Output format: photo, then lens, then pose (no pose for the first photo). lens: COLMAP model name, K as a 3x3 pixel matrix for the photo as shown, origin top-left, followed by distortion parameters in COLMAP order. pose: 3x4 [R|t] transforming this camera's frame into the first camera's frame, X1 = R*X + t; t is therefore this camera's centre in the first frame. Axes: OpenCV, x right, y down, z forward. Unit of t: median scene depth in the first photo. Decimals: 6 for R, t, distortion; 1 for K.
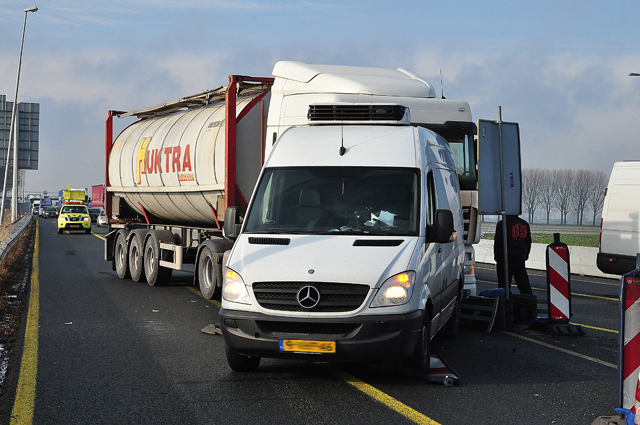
lens RADIAL K [[1203.2, 0, 320.0], [0, 1203.2, 212.5], [0, 0, 1]] dist [0.047557, -0.013796]
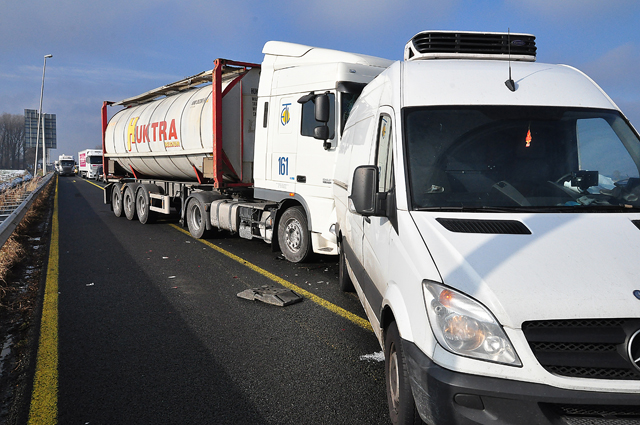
lens RADIAL K [[535.0, 0, 320.0], [0, 535.0, 212.5], [0, 0, 1]] dist [-0.060363, 0.003516]
pose [[0.973481, -0.026240, 0.227259, -0.083721], [0.007480, 0.996520, 0.083019, -0.001869], [-0.228646, -0.079118, 0.970289, 0.372815]]
